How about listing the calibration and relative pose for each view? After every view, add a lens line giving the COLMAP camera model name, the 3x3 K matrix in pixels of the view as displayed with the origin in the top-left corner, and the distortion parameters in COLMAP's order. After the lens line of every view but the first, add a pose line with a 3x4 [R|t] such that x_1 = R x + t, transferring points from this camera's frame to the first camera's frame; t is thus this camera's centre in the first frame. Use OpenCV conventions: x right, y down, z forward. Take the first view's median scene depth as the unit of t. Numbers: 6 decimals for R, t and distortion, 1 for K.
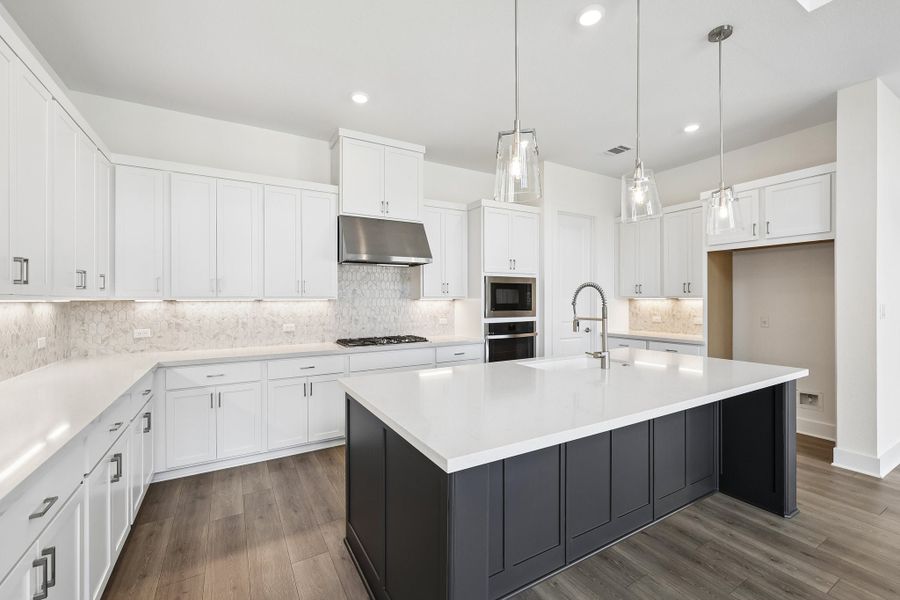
lens RADIAL K [[379.8, 0, 450.3], [0, 379.8, 300.2], [0, 0, 1]] dist [-0.004203, 0.000352]
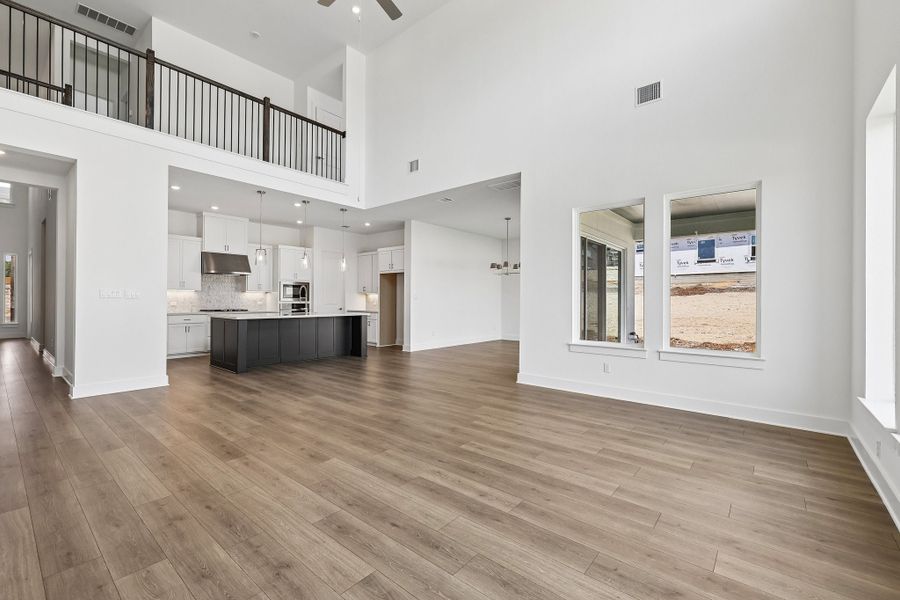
lens RADIAL K [[379.8, 0, 449.7], [0, 379.8, 299.5], [0, 0, 1]] dist [-0.004203, 0.000352]
pose [[0.938497, 0.009246, 0.345163, 0.266822], [-0.008870, 0.999957, -0.002668, 0.038450], [-0.345173, -0.000557, 0.938539, -1.403845]]
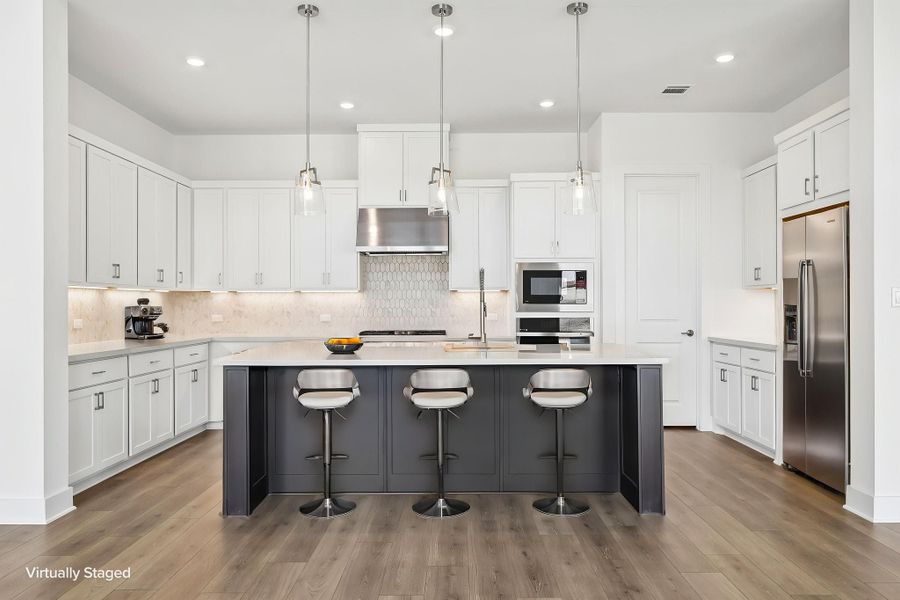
lens RADIAL K [[644.8, 0, 443.4], [0, 644.8, 299.8], [0, 0, 1]] dist [-0.023801, -0.000761]
pose [[0.856691, -0.002662, -0.515823, 0.751895], [-0.002190, 0.999959, -0.008797, 0.035959], [0.515826, 0.008666, 0.856650, -0.352985]]
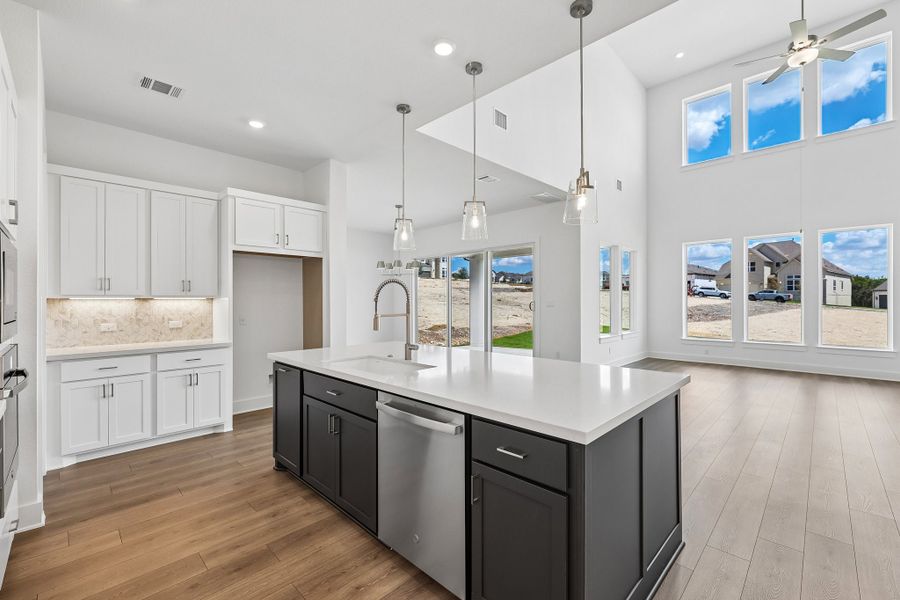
lens RADIAL K [[379.8, 0, 449.4], [0, 379.8, 305.8], [0, 0, 1]] dist [-0.004203, 0.000352]
pose [[-0.263656, -0.005728, 0.964600, -0.410349], [0.007285, 0.999942, 0.007929, 0.011039], [-0.964589, 0.009117, -0.263599, 0.719883]]
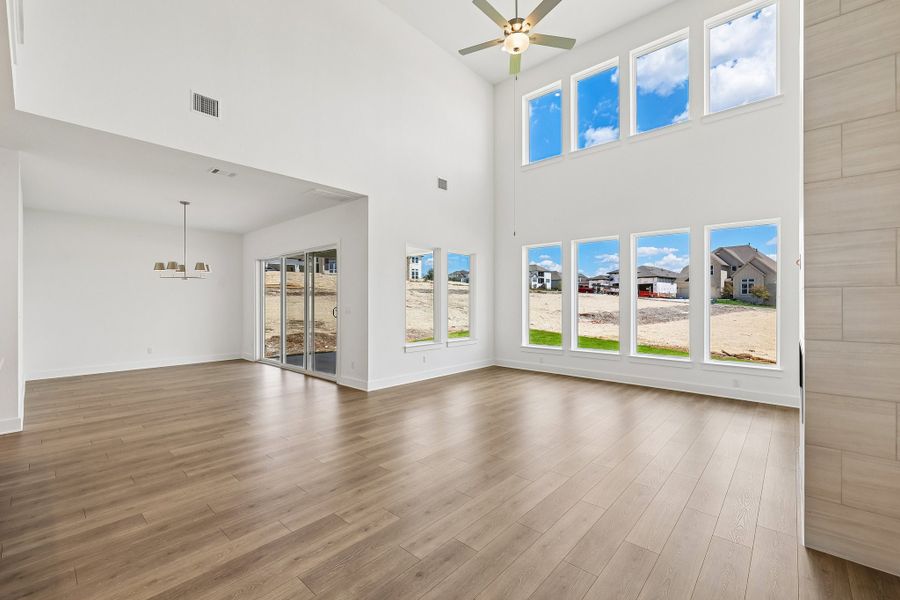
lens RADIAL K [[379.8, 0, 457.1], [0, 379.8, 305.3], [0, 0, 1]] dist [-0.004203, 0.000352]
pose [[-0.315097, -0.001380, 0.949058, -0.520488], [0.005038, 0.999982, 0.003126, -0.003120], [-0.949046, 0.005766, -0.315085, -0.088863]]
